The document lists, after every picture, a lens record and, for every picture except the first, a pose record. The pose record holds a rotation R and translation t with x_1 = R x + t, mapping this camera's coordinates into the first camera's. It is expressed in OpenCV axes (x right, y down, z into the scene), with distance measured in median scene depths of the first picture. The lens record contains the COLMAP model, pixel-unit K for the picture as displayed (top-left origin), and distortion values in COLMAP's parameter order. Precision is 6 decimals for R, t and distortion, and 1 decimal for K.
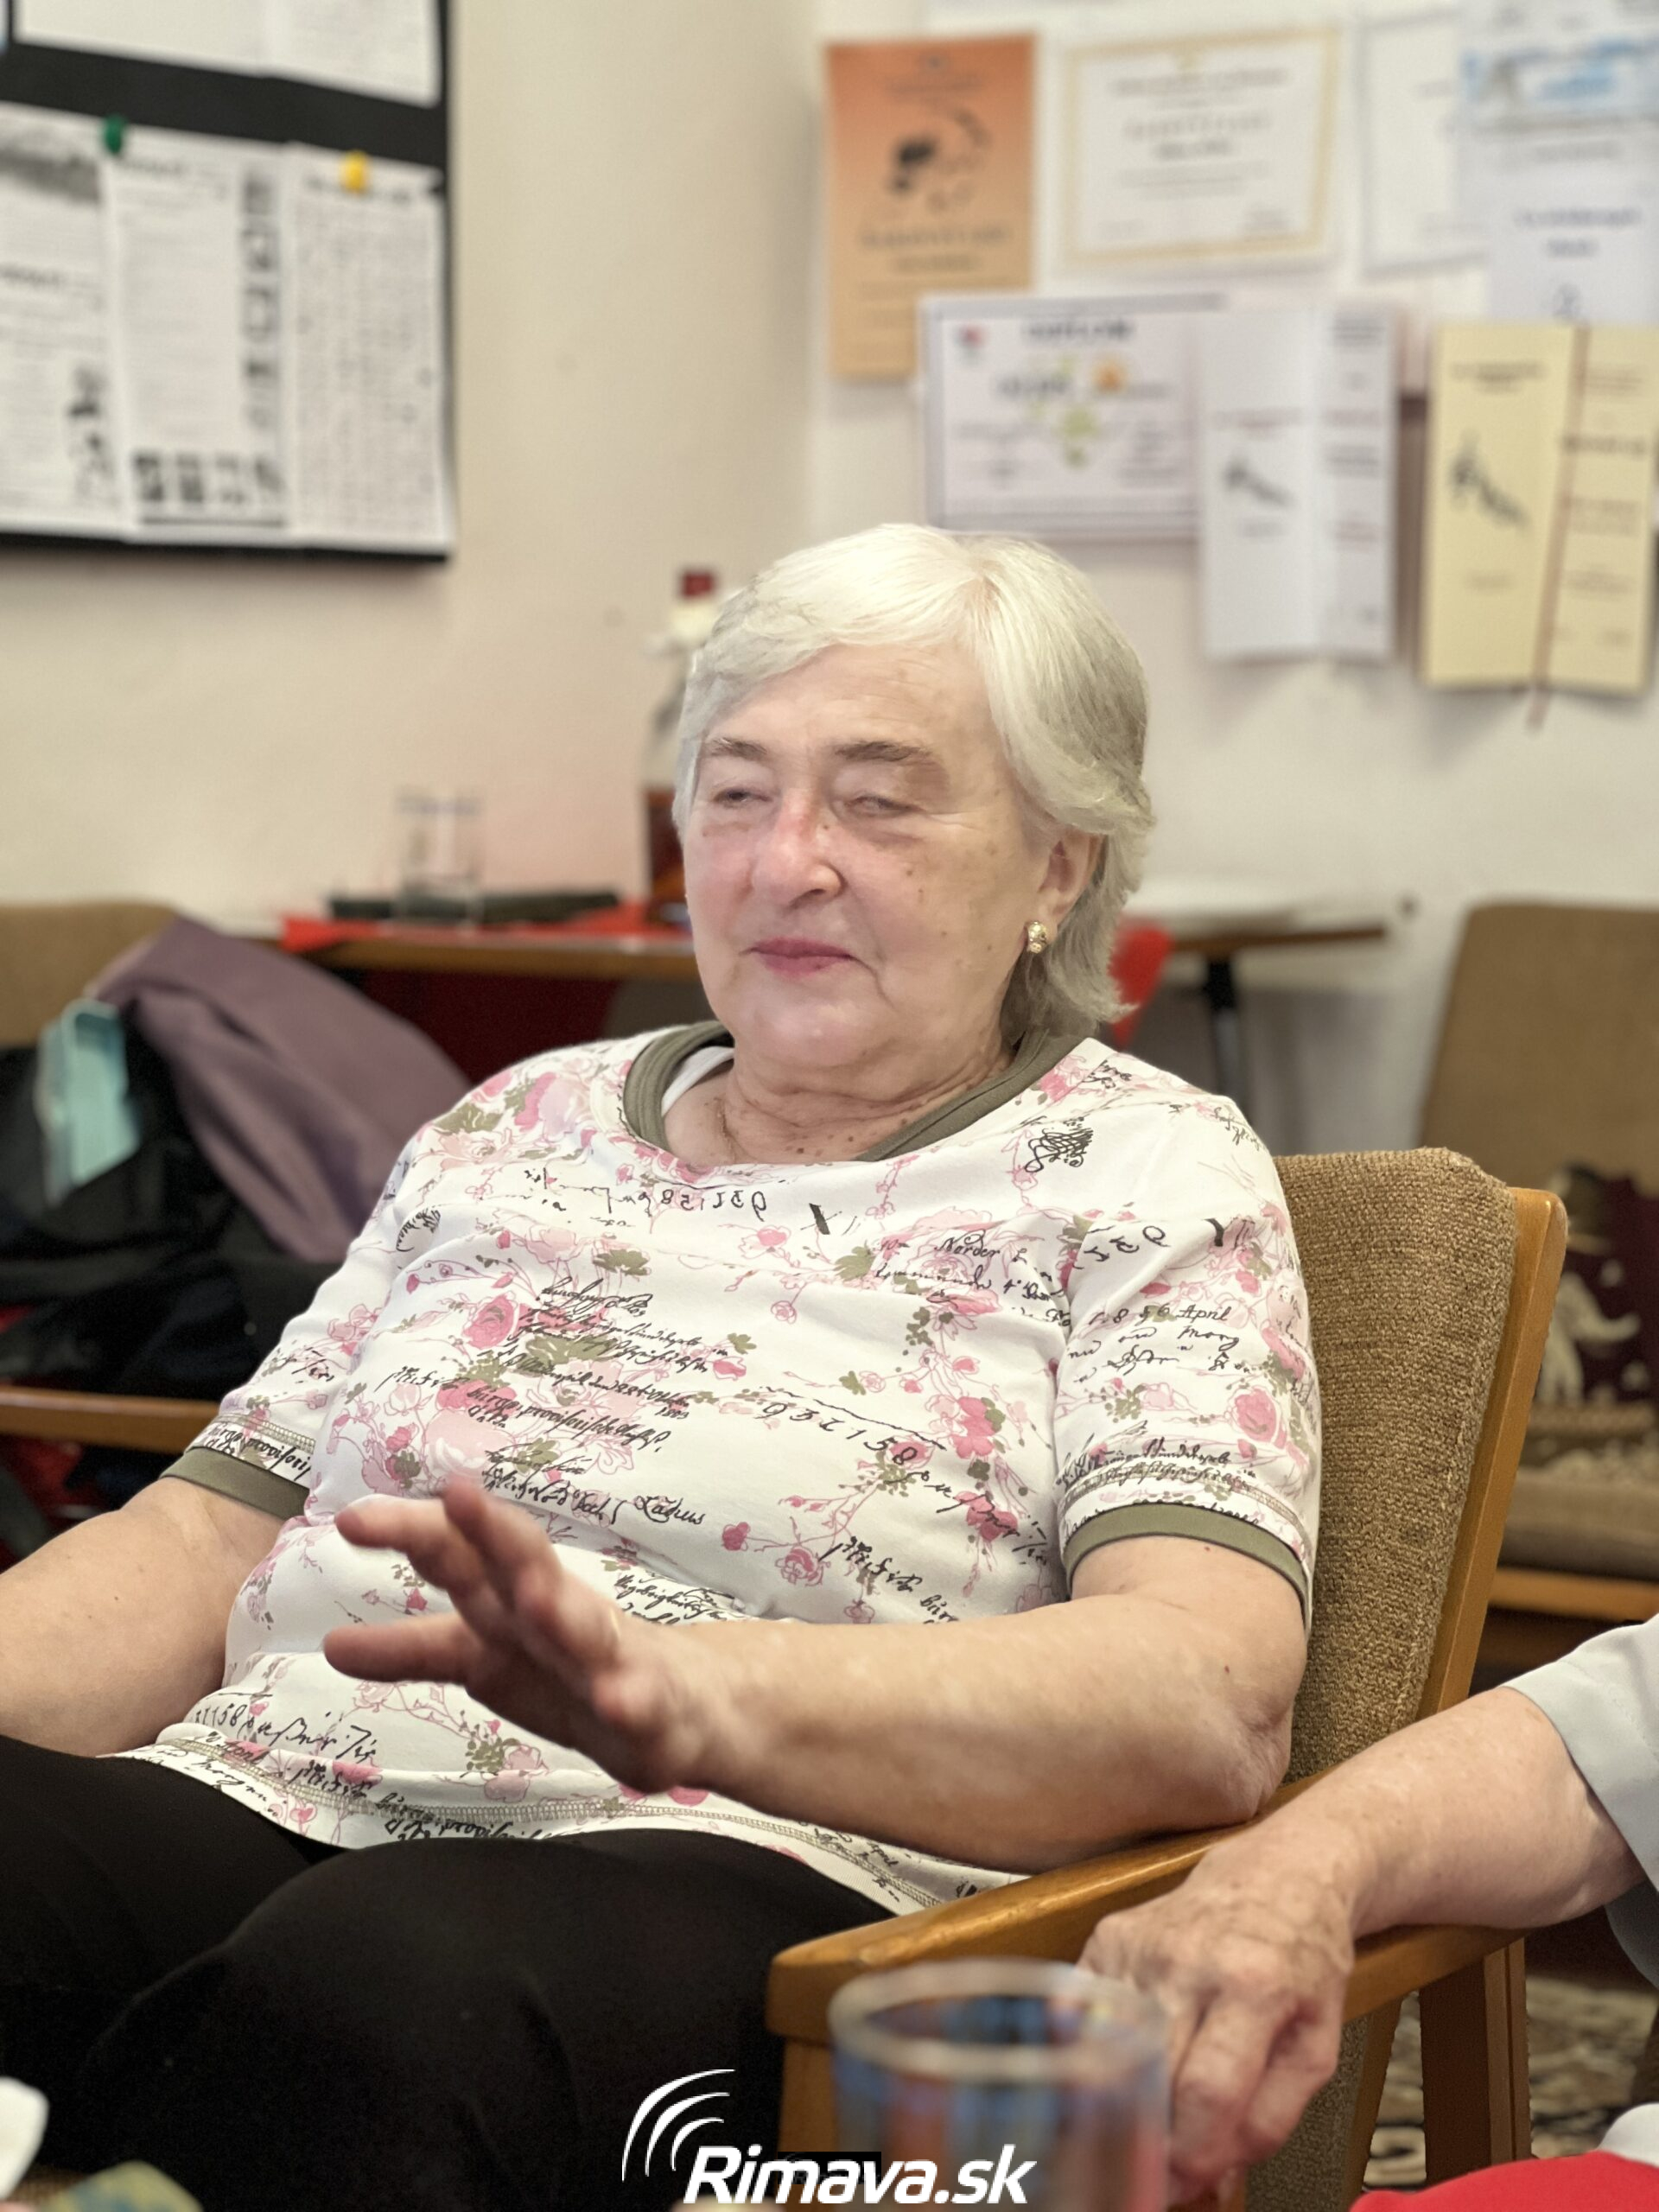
lens RADIAL K [[5011.6, 0, 819.7], [0, 5011.6, 1035.3], [0, 0, 1]] dist [0.197006, 0.000000]
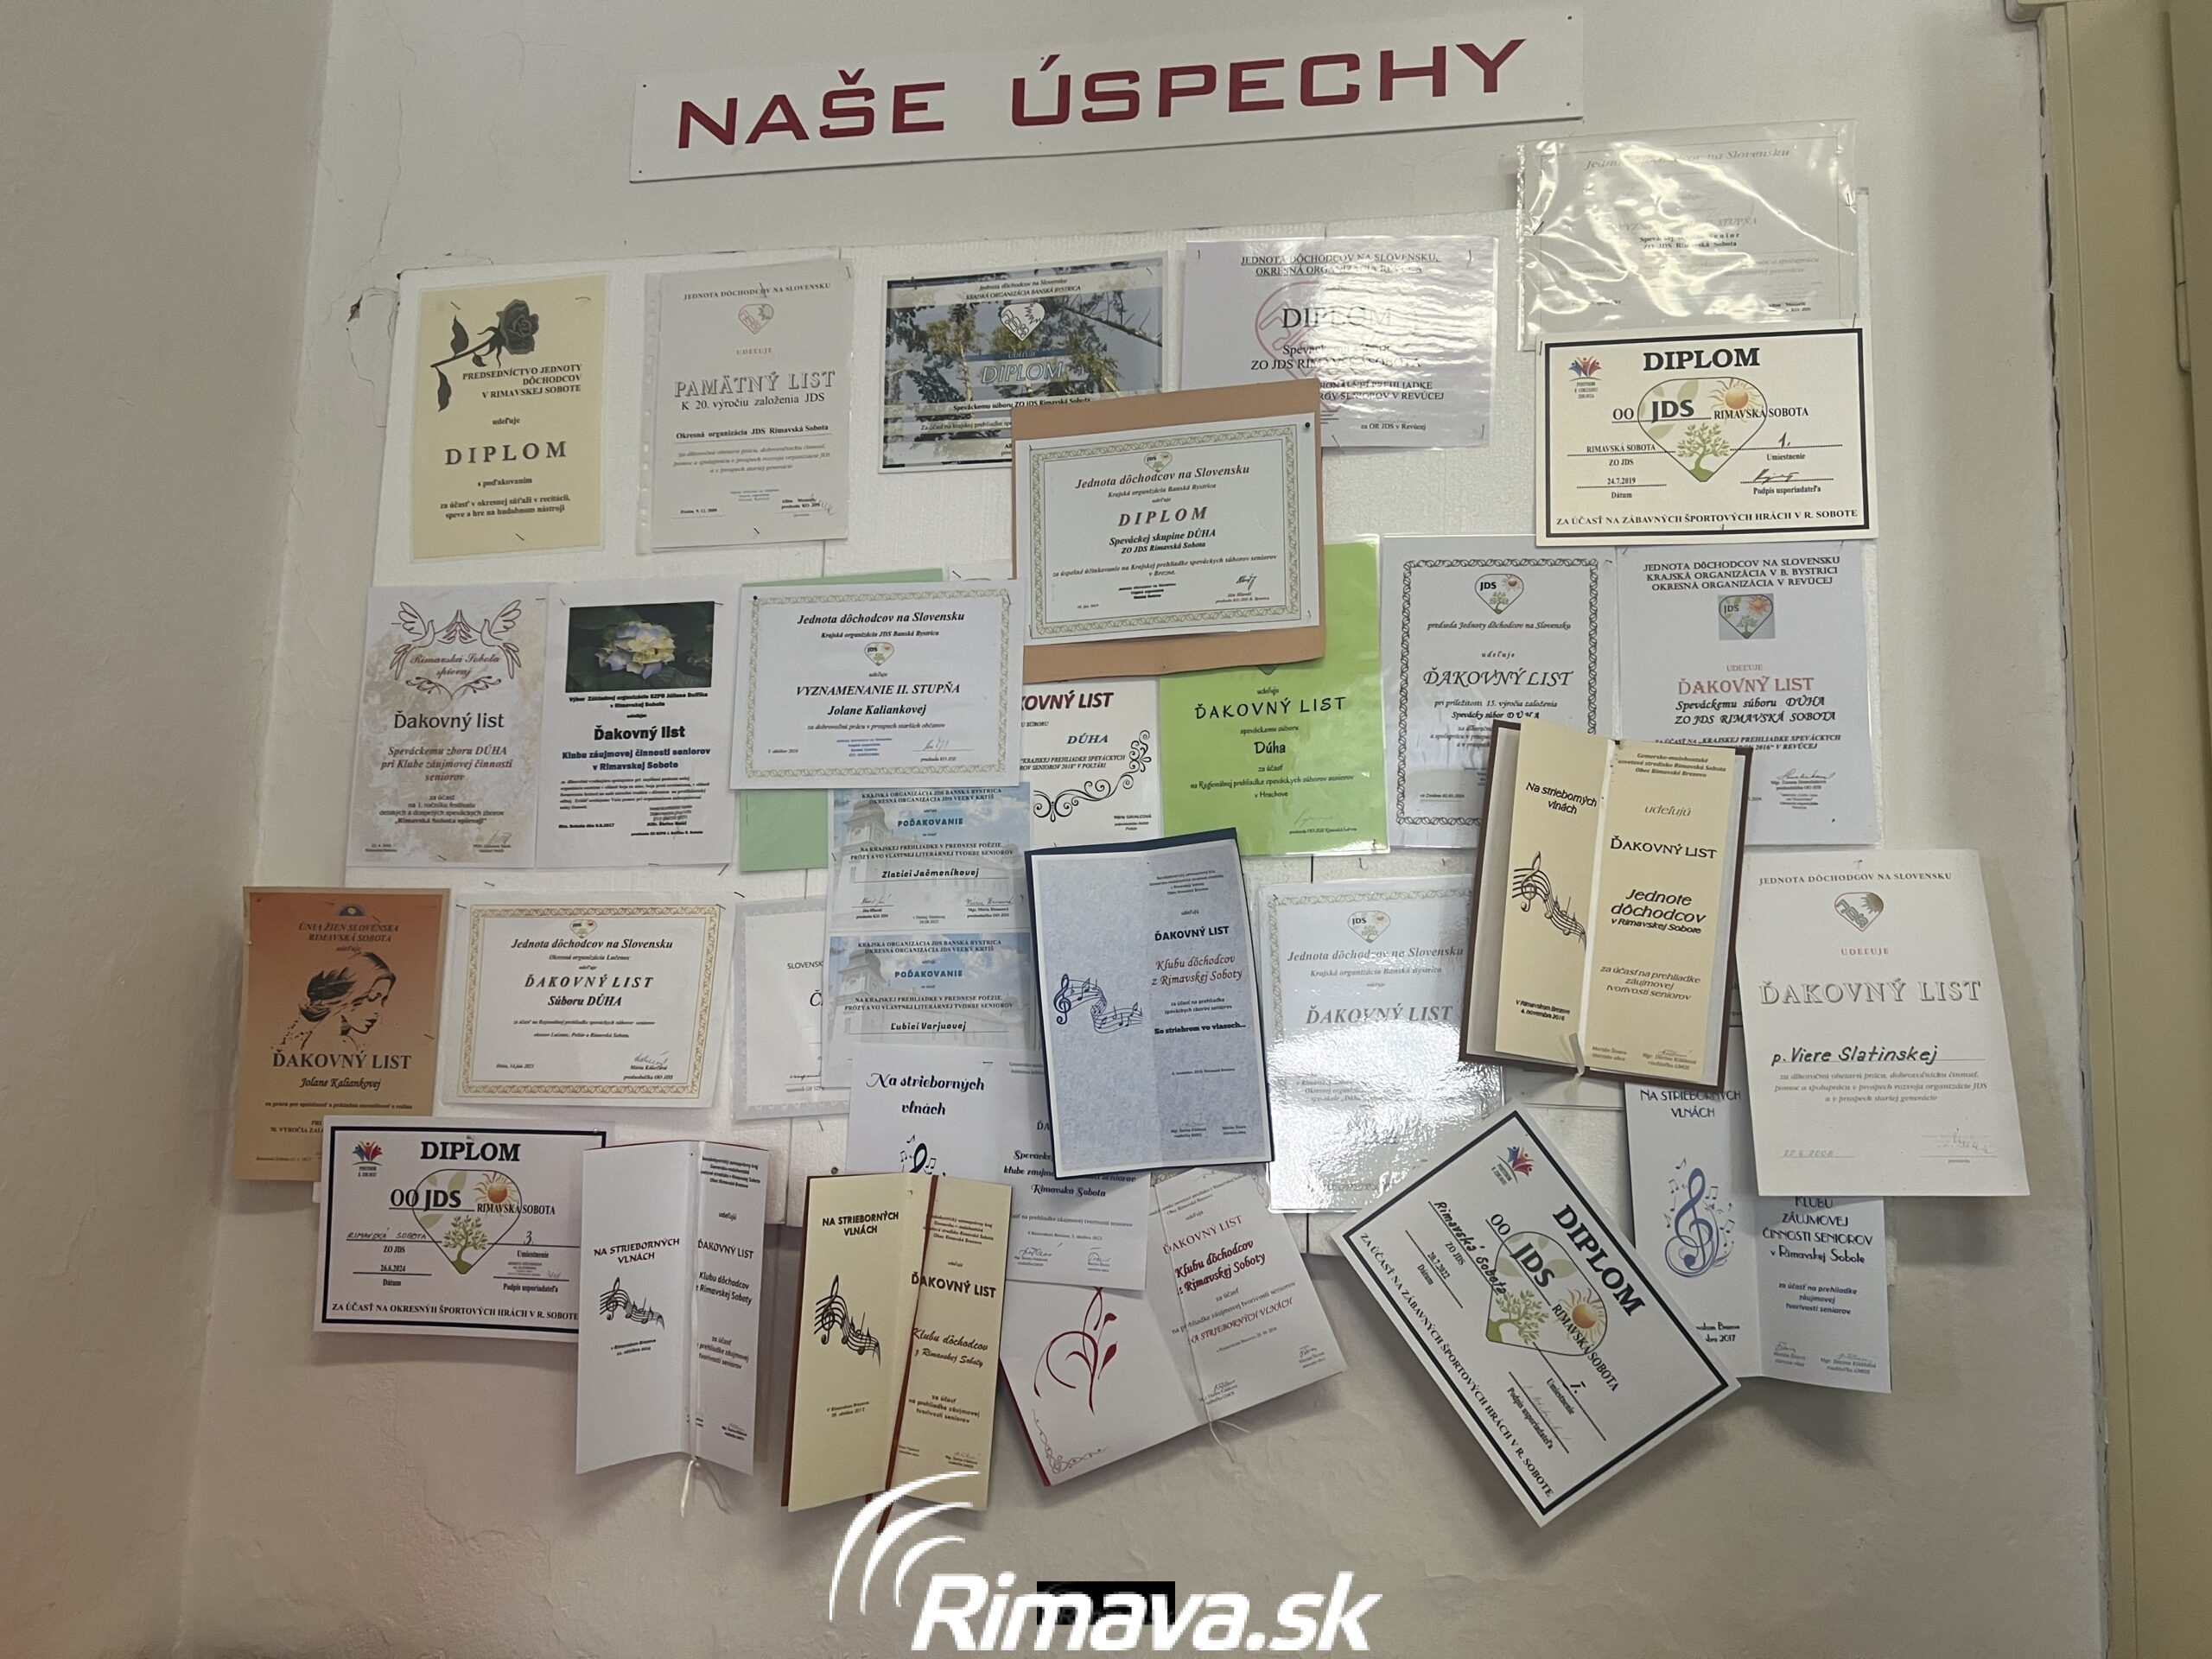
lens RADIAL K [[1695.5, 0, 1106.1], [0, 1695.5, 831.4], [0, 0, 1]] dist [0.052592, -0.025368]
pose [[0.930341, 0.056541, 0.362310, 0.043278], [0.013526, 0.982077, -0.187993, -0.143928], [-0.366446, 0.179798, 0.912902, 0.618597]]
